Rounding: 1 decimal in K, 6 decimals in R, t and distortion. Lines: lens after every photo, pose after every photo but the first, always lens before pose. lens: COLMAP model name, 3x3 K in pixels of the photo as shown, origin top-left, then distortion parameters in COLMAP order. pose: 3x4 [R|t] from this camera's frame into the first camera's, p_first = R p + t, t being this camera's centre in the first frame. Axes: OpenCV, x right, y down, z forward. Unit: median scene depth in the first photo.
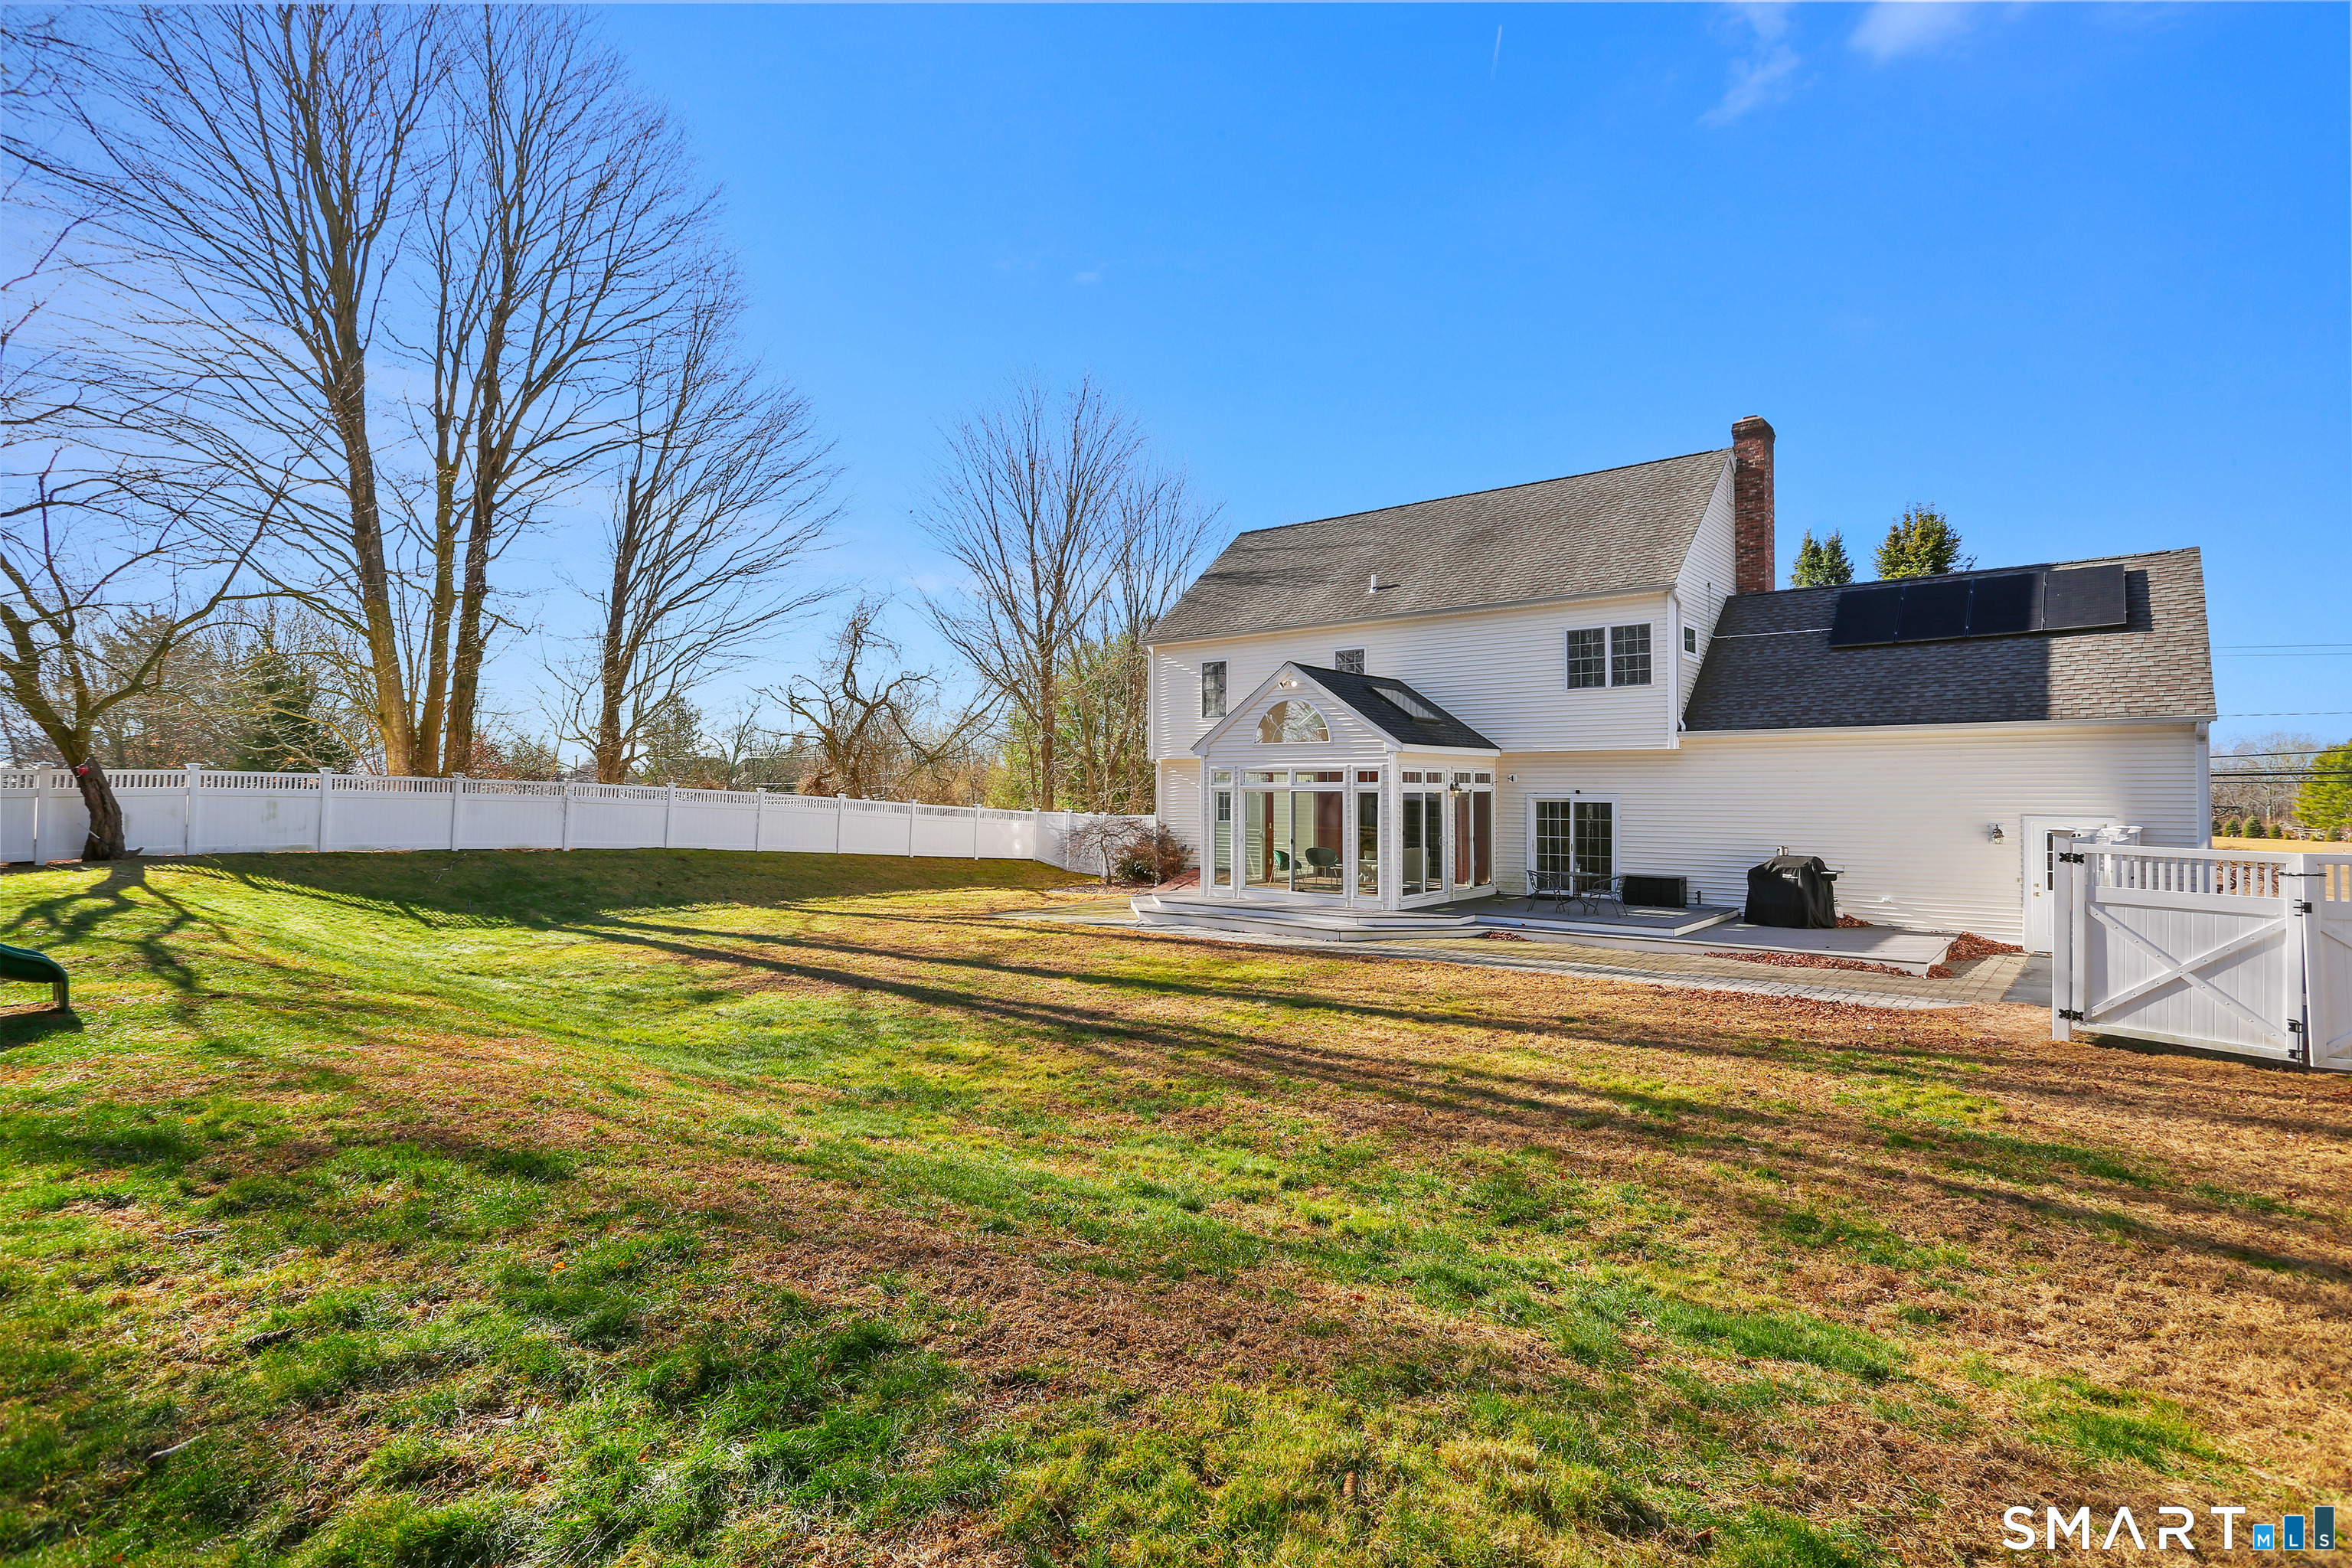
lens RADIAL K [[1162.6, 0, 1228.1], [0, 1162.6, 778.6], [0, 0, 1]] dist [0.000641, 0.000362]
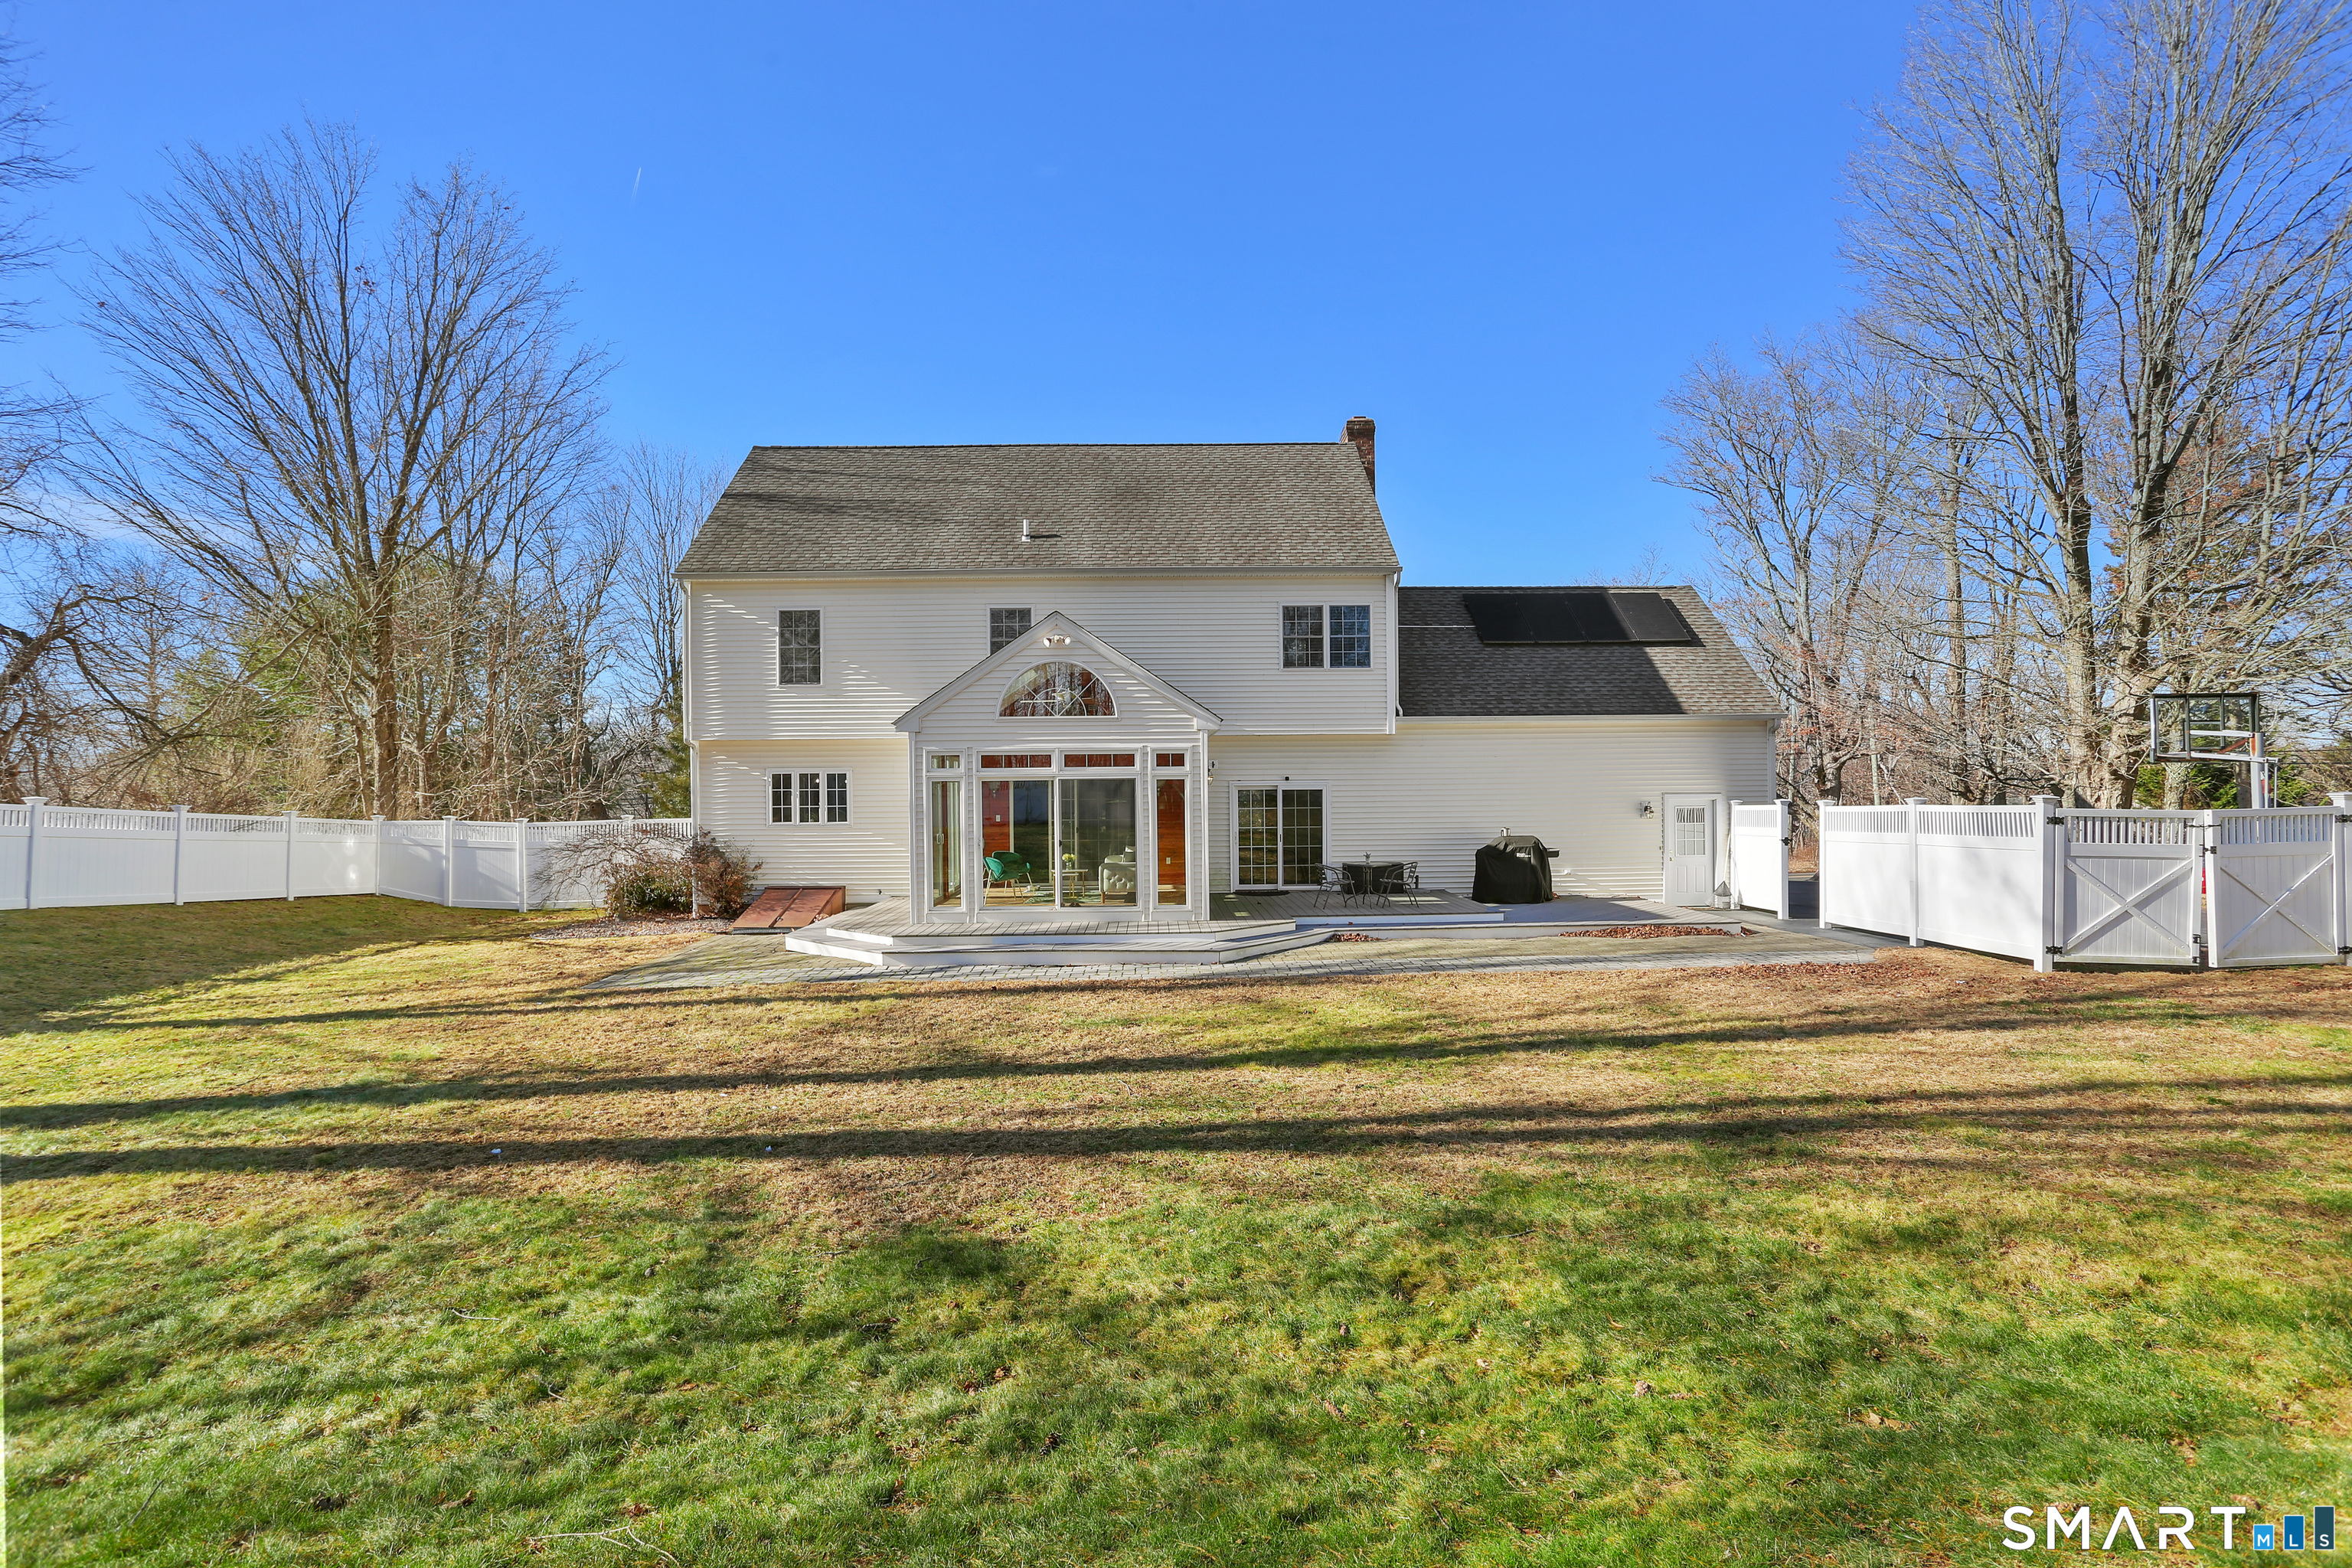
lens RADIAL K [[1155.1, 0, 1206.7], [0, 1155.1, 803.7], [0, 0, 1]] dist [-0.027493, -0.000058]
pose [[0.765660, -0.018900, 0.642968, -0.363779], [0.004665, 0.999705, 0.023831, 0.009430], [-0.643228, -0.015247, 0.765523, 0.340316]]
